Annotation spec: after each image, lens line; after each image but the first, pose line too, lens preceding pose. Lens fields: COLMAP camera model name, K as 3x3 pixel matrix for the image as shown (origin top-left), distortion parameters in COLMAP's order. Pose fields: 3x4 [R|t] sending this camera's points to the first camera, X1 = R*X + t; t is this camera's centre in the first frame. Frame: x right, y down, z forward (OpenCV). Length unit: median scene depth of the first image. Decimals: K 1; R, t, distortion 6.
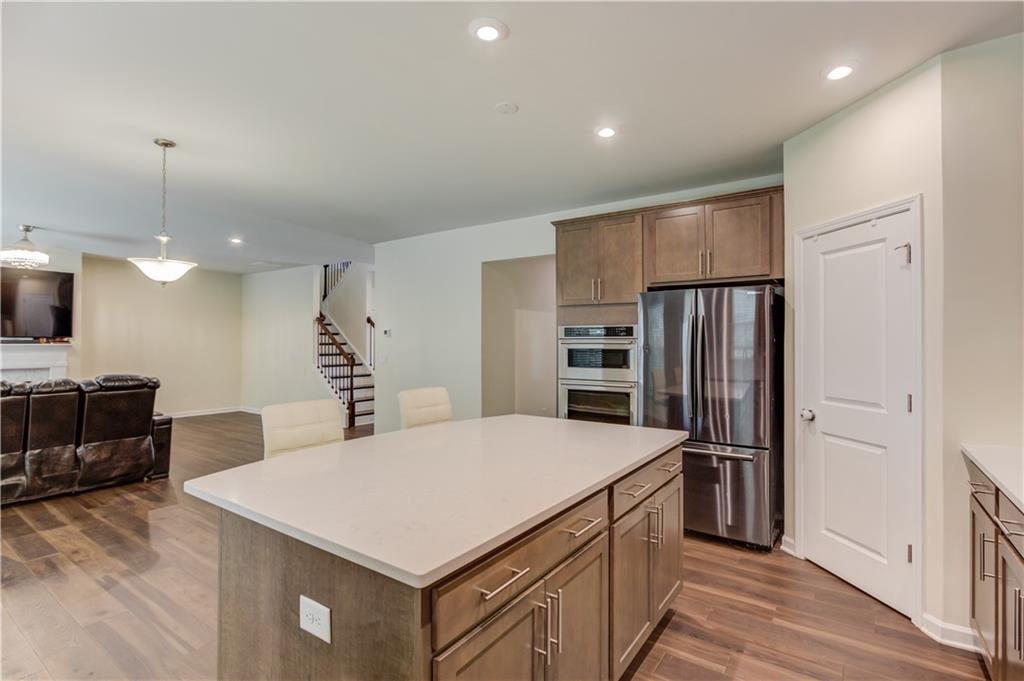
lens RADIAL K [[493.1, 0, 513.7], [0, 493.1, 334.6], [0, 0, 1]] dist [-0.015656, 0.006689]
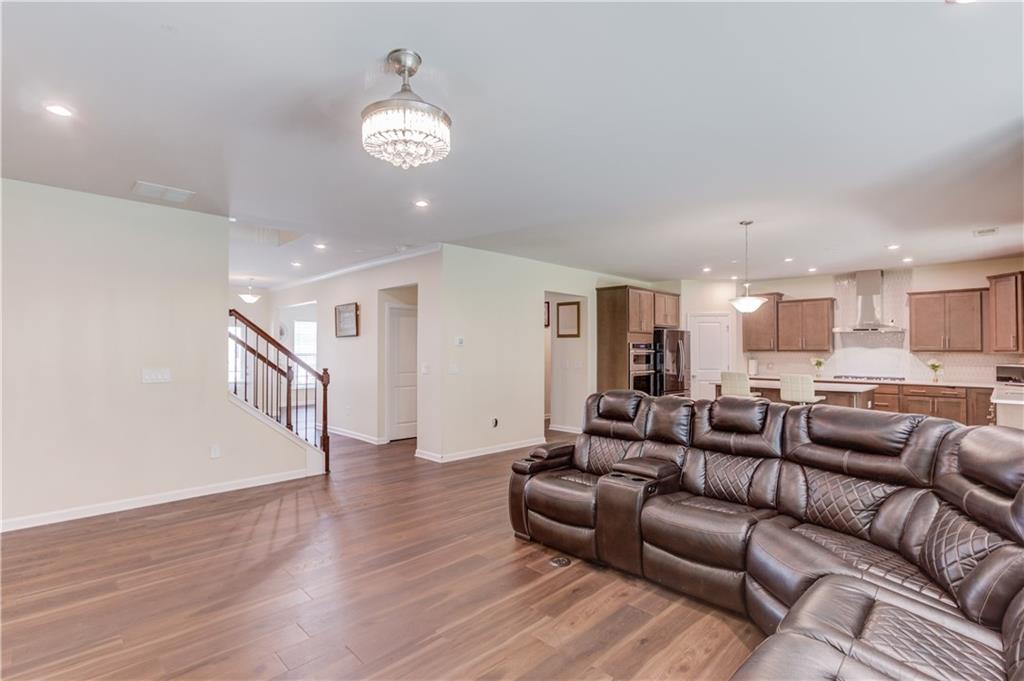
lens RADIAL K [[493.1, 0, 511.0], [0, 493.1, 343.1], [0, 0, 1]] dist [-0.015656, 0.006689]
pose [[0.161193, 0.010088, 0.986871, -1.945526], [-0.016888, 0.999830, -0.007462, 0.005765], [-0.986778, -0.015464, 0.161336, 1.218866]]
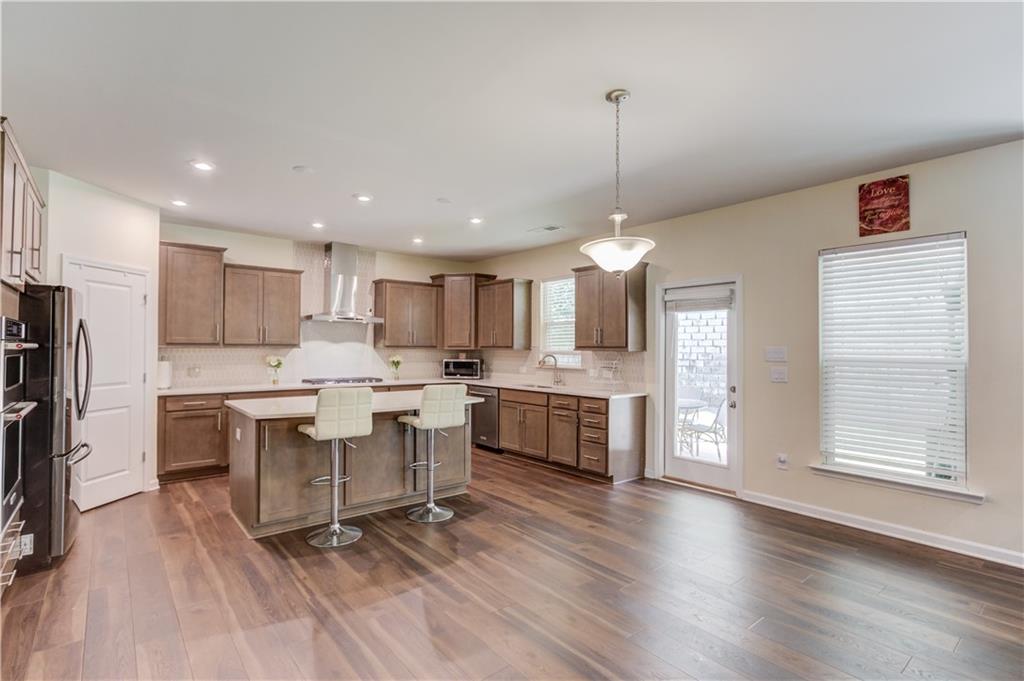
lens RADIAL K [[493.1, 0, 535.3], [0, 493.1, 345.1], [0, 0, 1]] dist [-0.015656, 0.006689]
pose [[-0.972615, -0.007543, 0.232301, -0.610393], [-0.012461, 0.999728, -0.019711, 0.019392], [-0.232090, -0.022066, -0.972444, 1.502622]]
